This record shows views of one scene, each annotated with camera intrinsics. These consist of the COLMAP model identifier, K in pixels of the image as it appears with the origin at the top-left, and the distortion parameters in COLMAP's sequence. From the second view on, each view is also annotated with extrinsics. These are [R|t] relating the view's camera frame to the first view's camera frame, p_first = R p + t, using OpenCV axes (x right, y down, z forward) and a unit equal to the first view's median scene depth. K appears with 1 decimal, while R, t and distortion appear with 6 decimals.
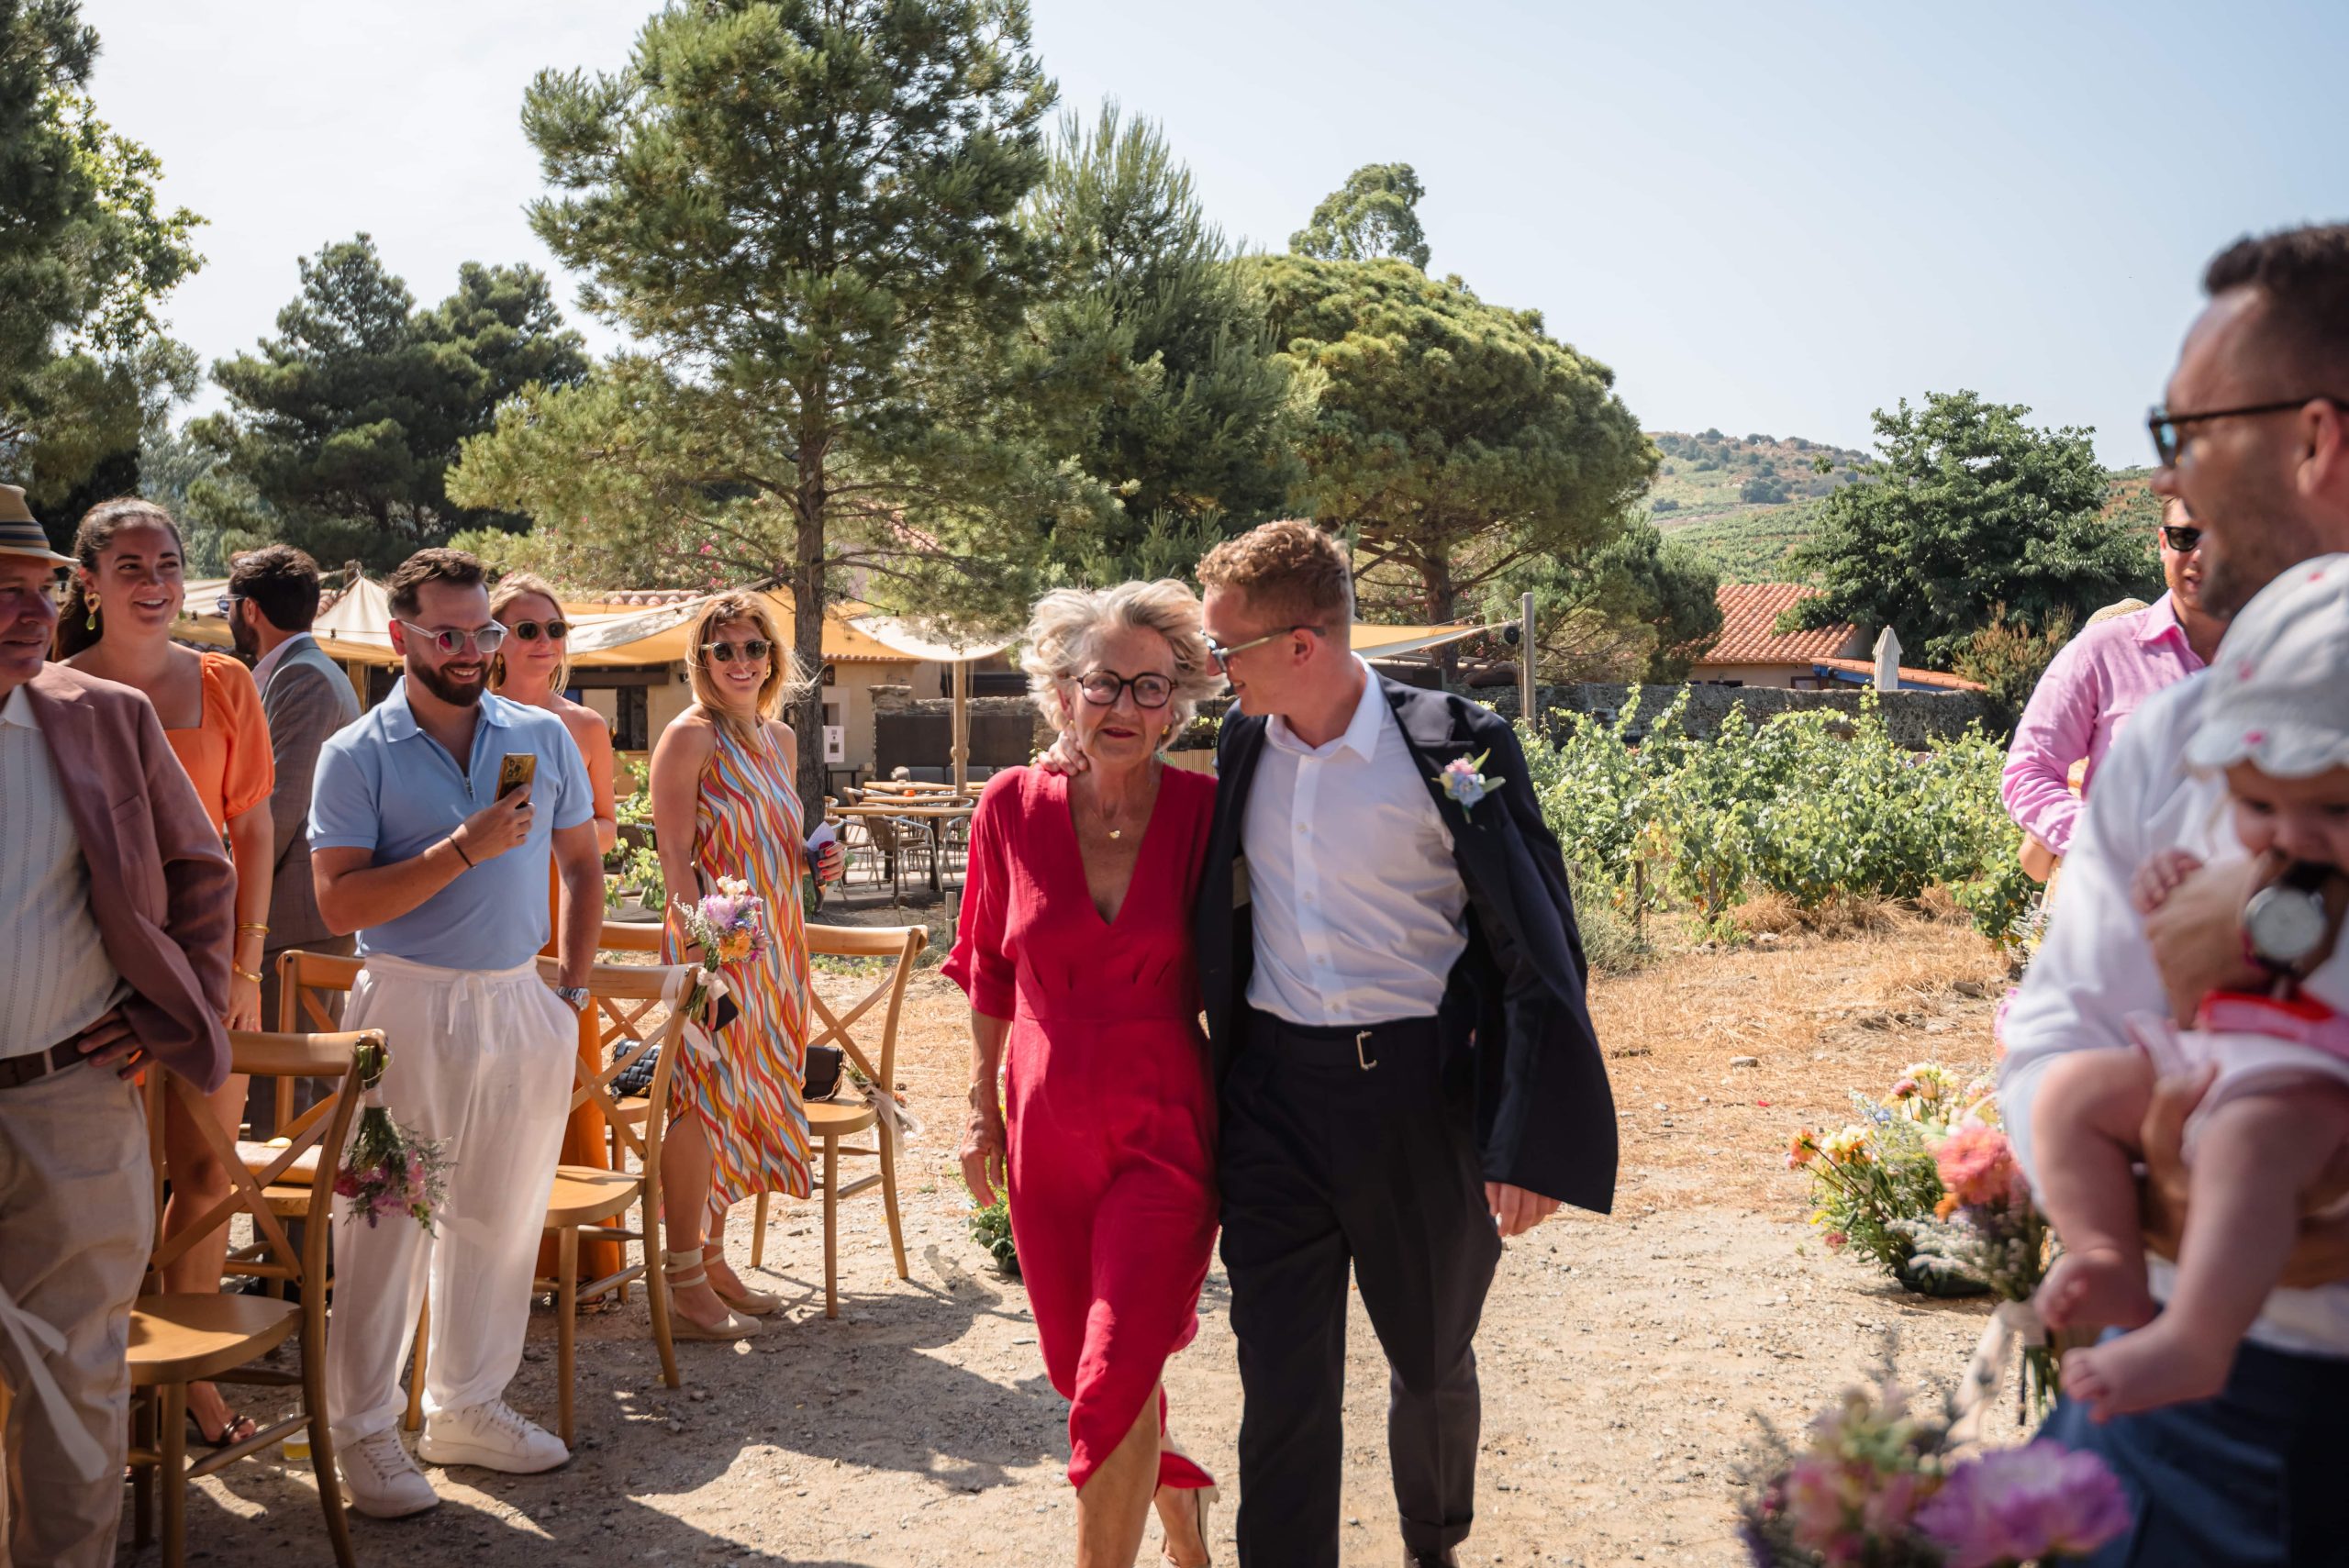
lens RADIAL K [[2064.8, 0, 1222.3], [0, 2064.8, 800.6], [0, 0, 1]] dist [0.038763, -0.090144]
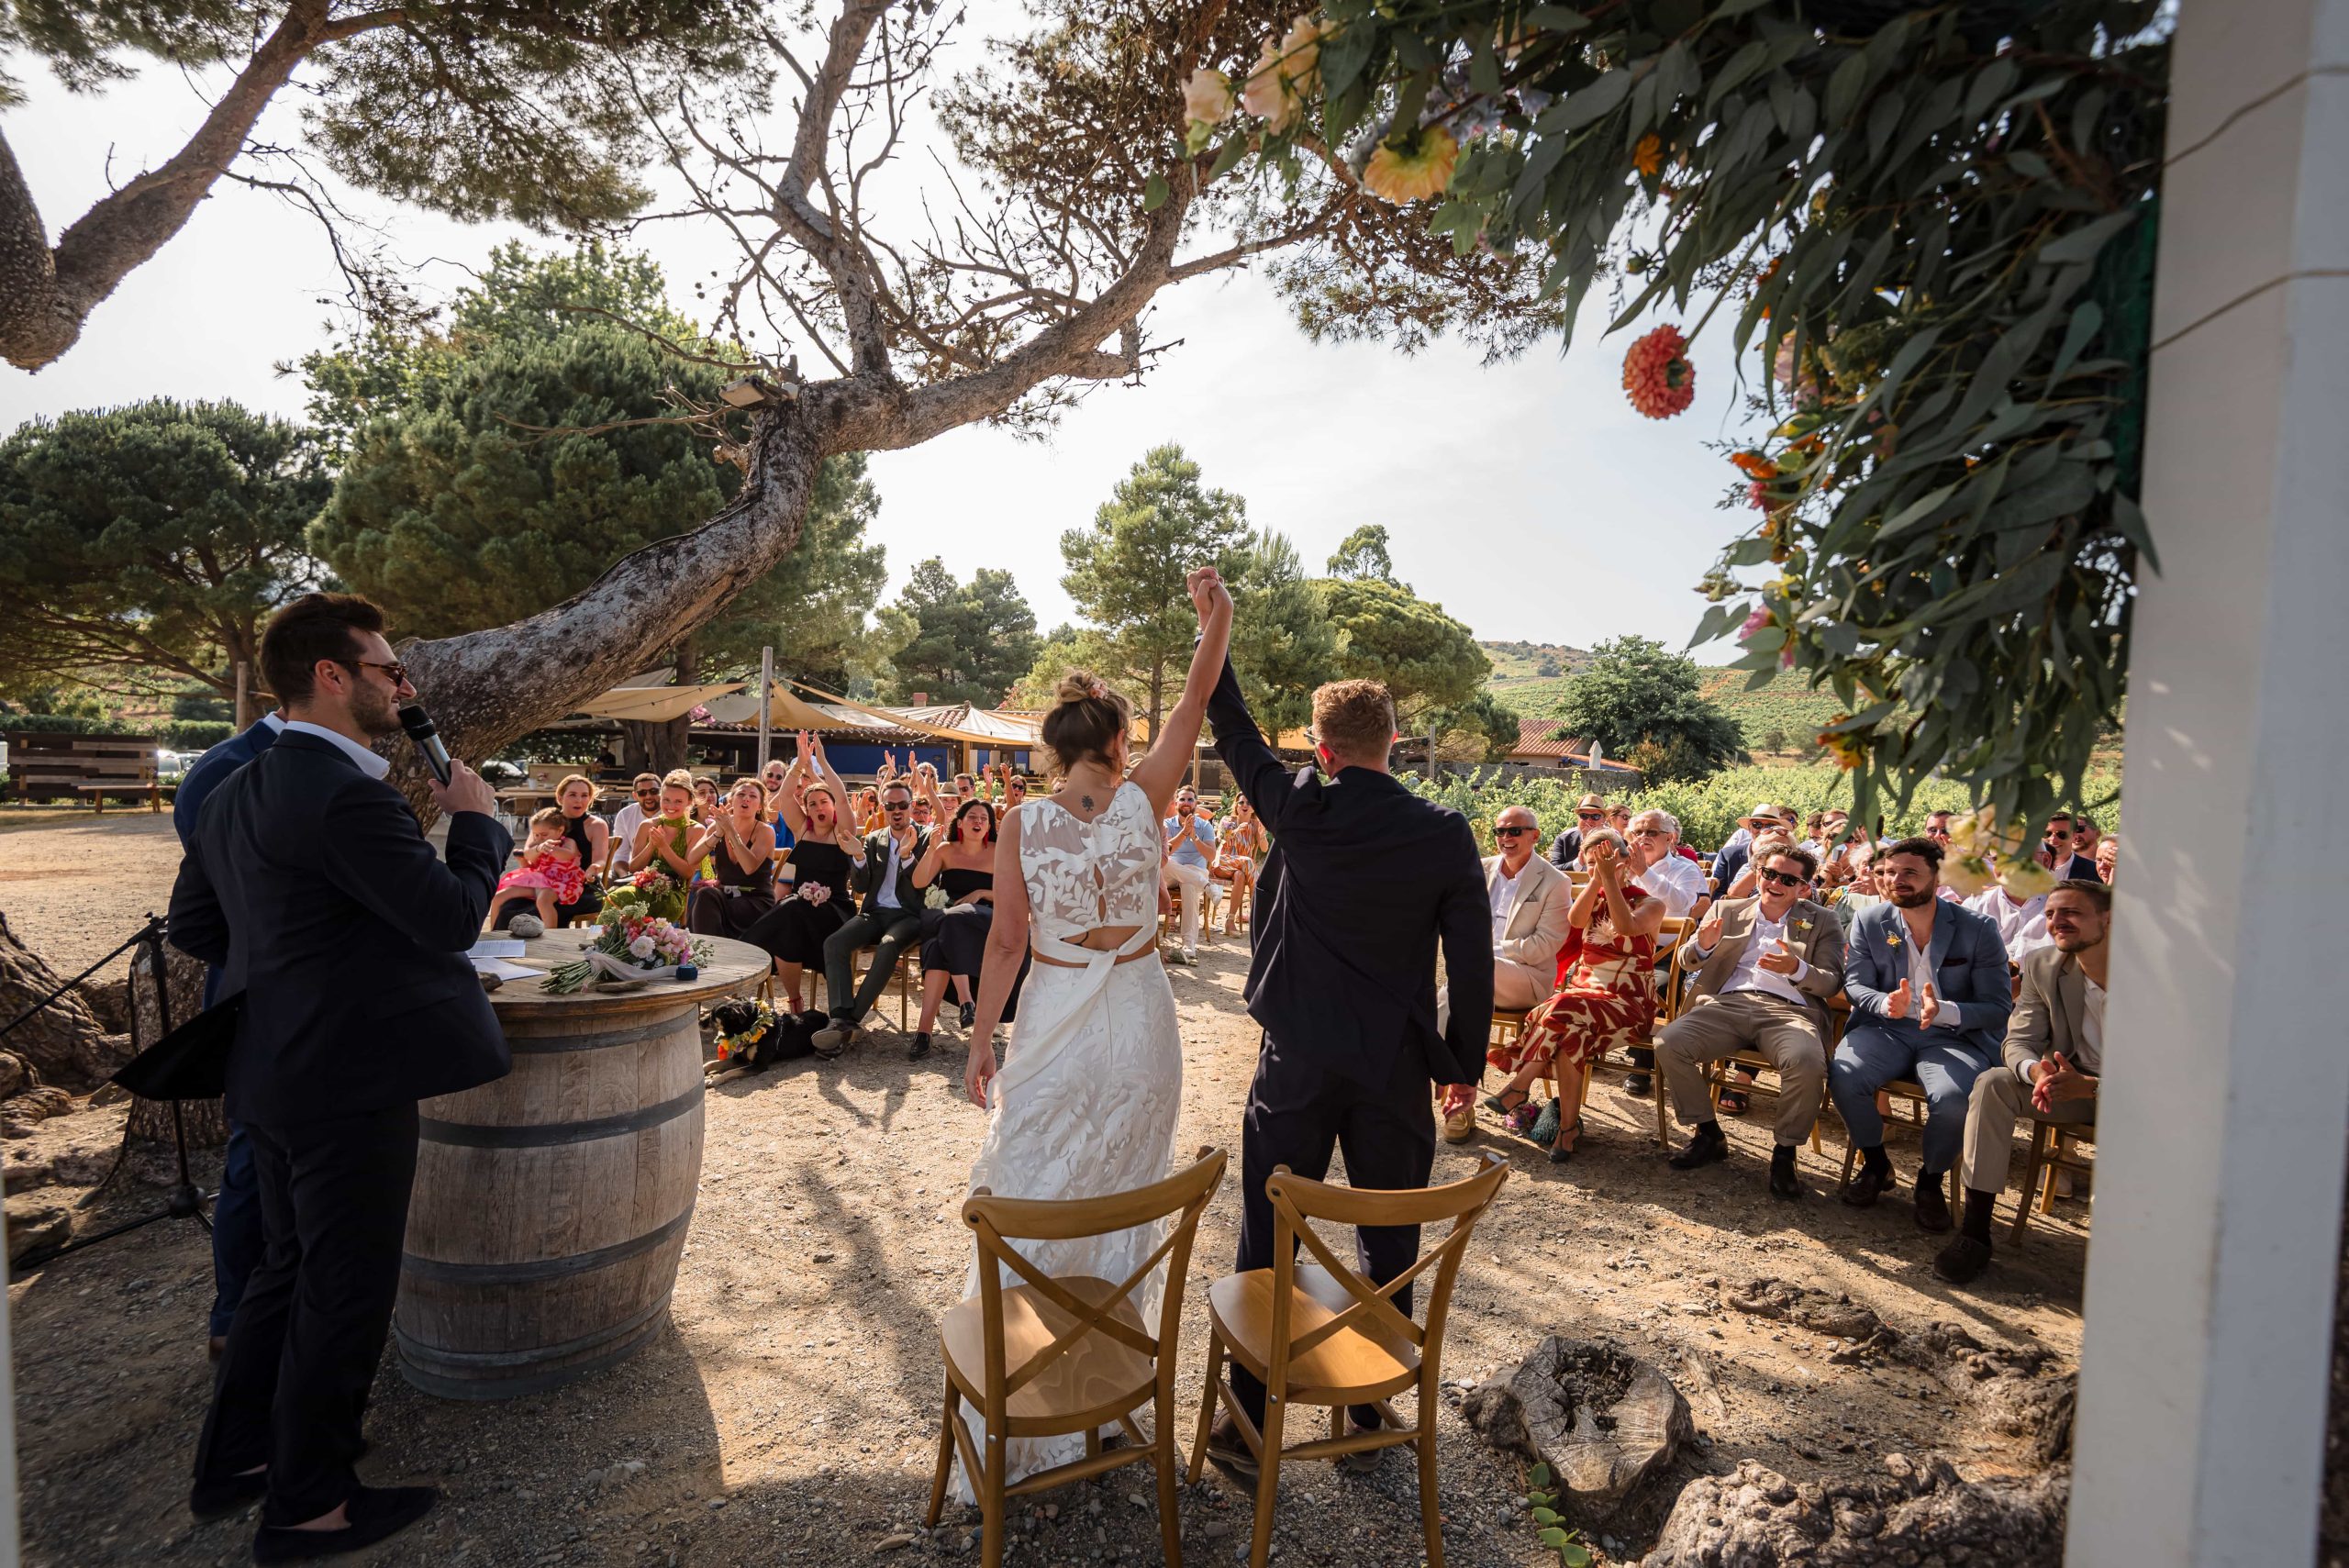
lens RADIAL K [[1100.6, 0, 1174.5], [0, 1100.6, 784.0], [0, 0, 1]] dist [0.046287, -0.037186]
pose [[0.996068, 0.034612, -0.081550, -0.047411], [-0.036460, 0.999109, -0.021274, 0.006472], [0.080741, 0.024164, 0.996442, -0.329319]]
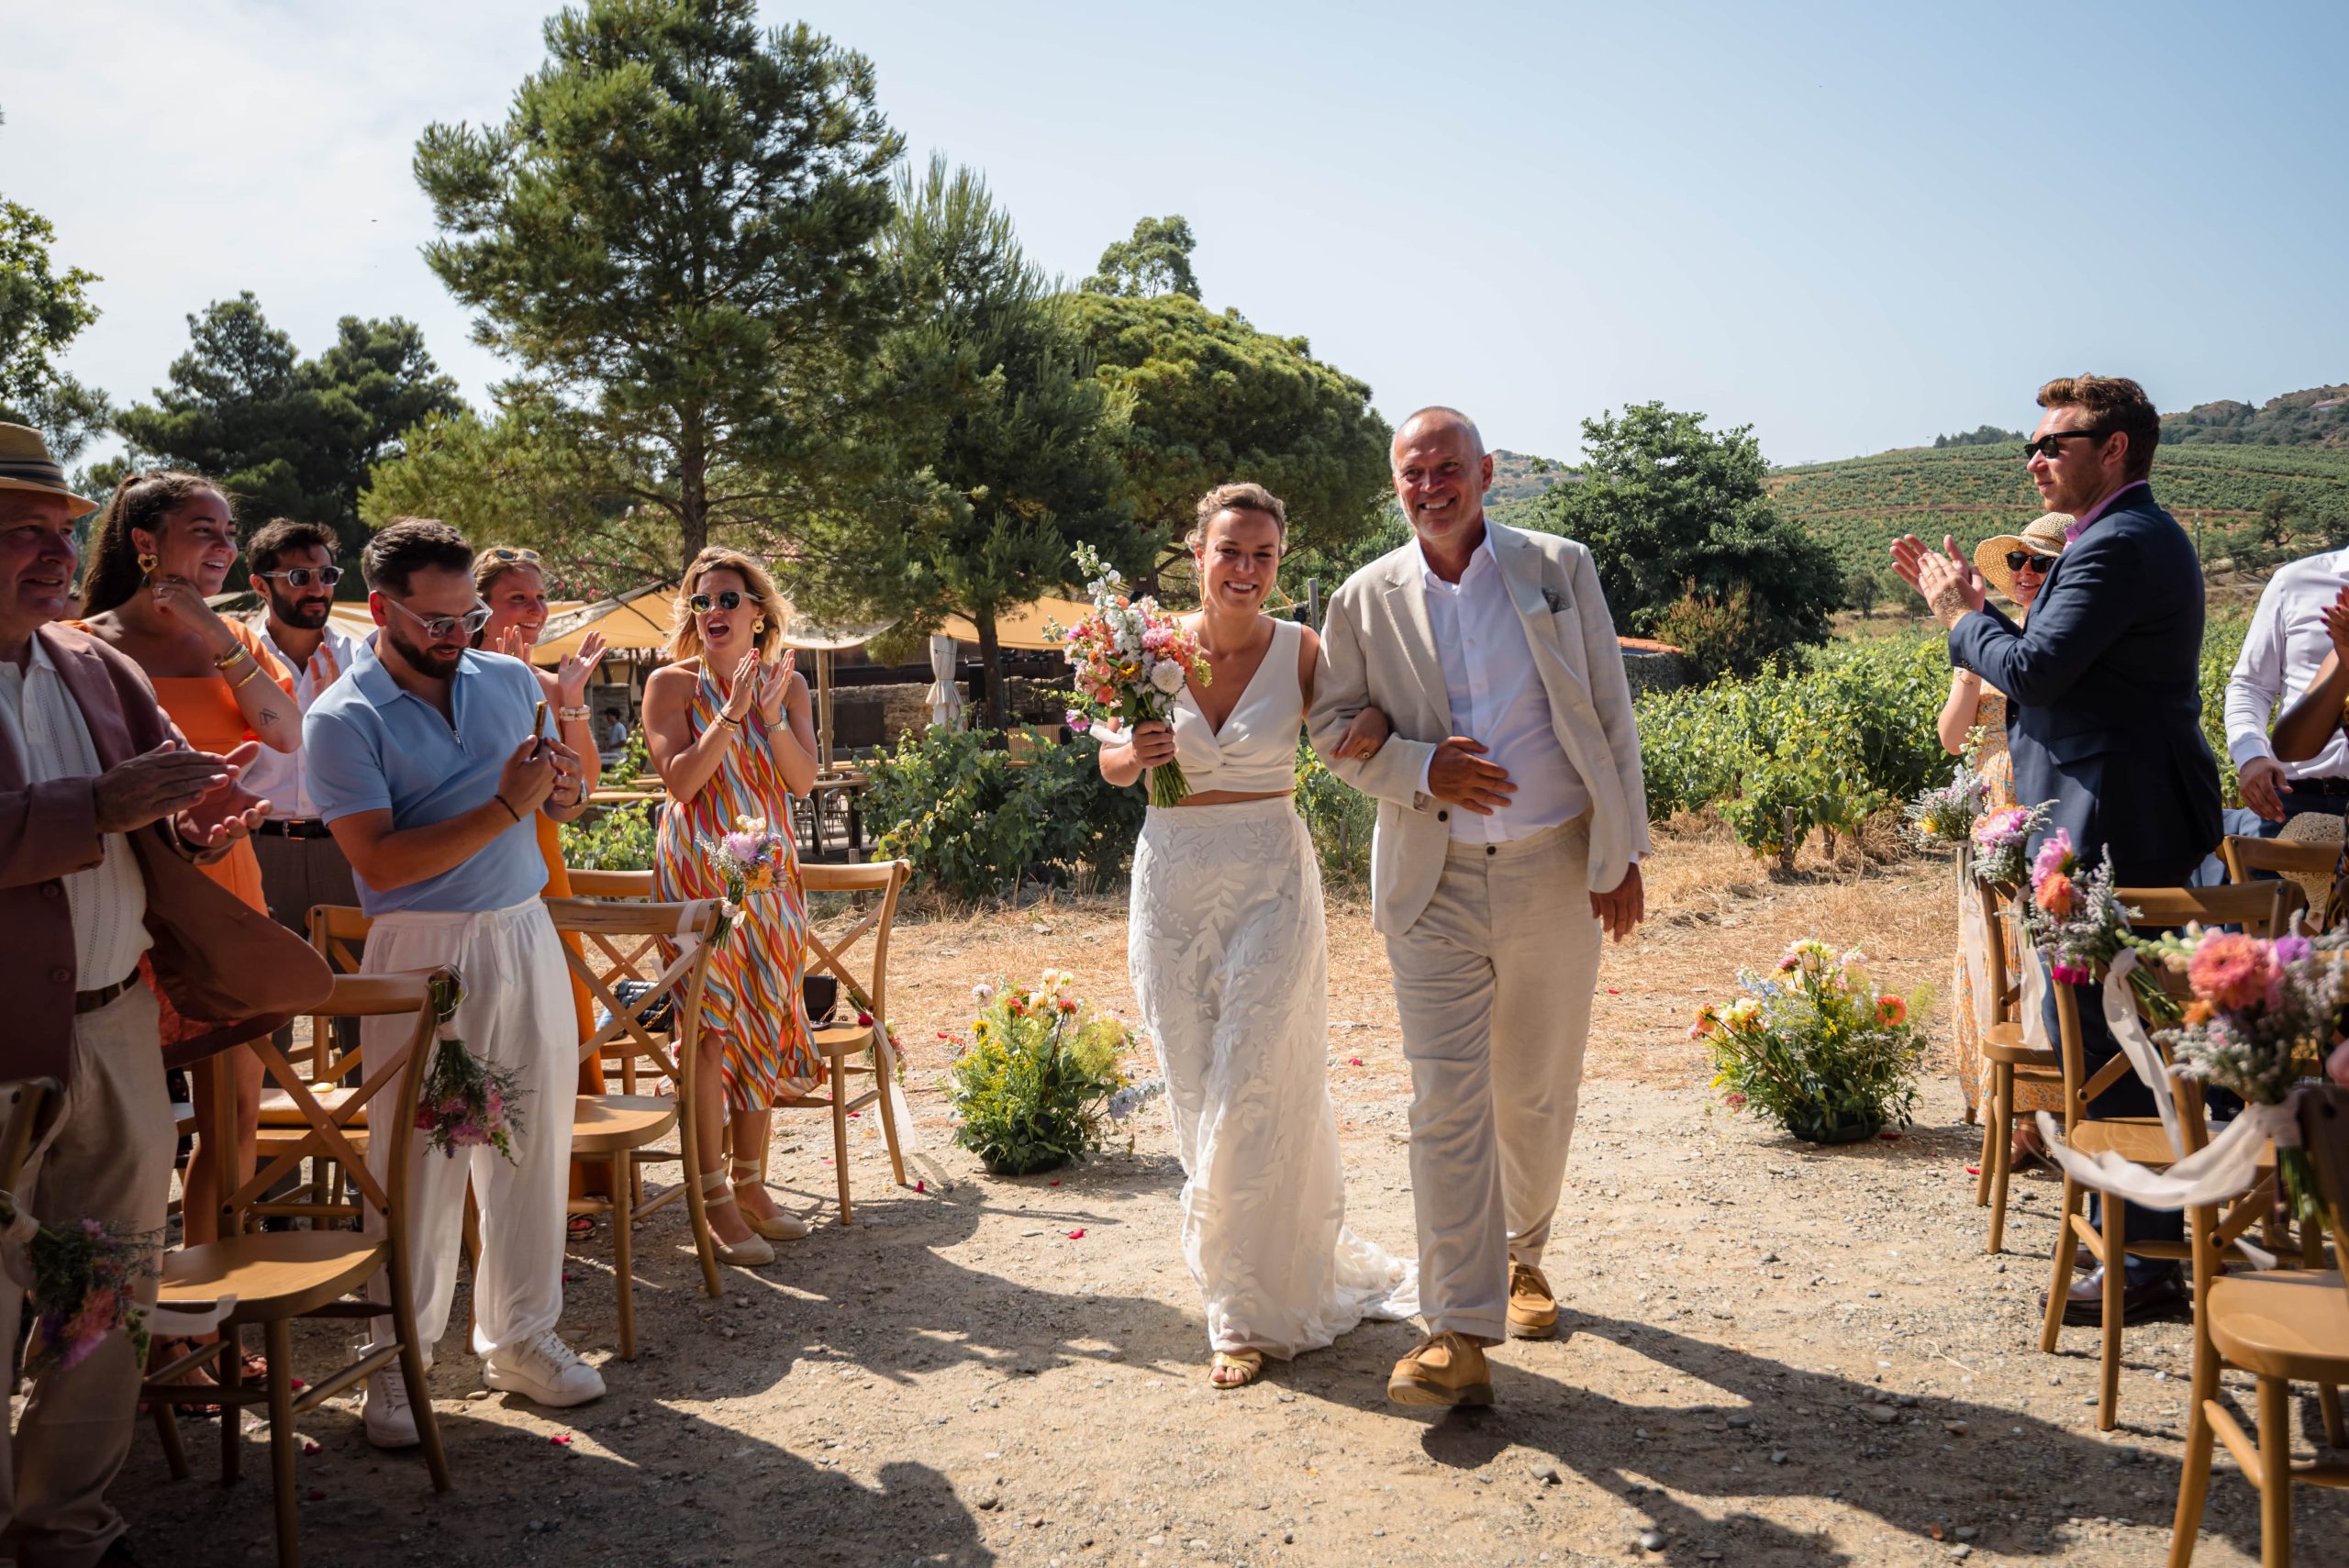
lens RADIAL K [[1754.8, 0, 1156.0], [0, 1754.8, 794.6], [0, 0, 1]] dist [0.030849, -0.034456]
pose [[0.995564, -0.042923, 0.083728, -0.030662], [0.042195, 0.999055, 0.010446, 0.007650], [-0.084097, -0.006867, 0.996434, 0.024374]]
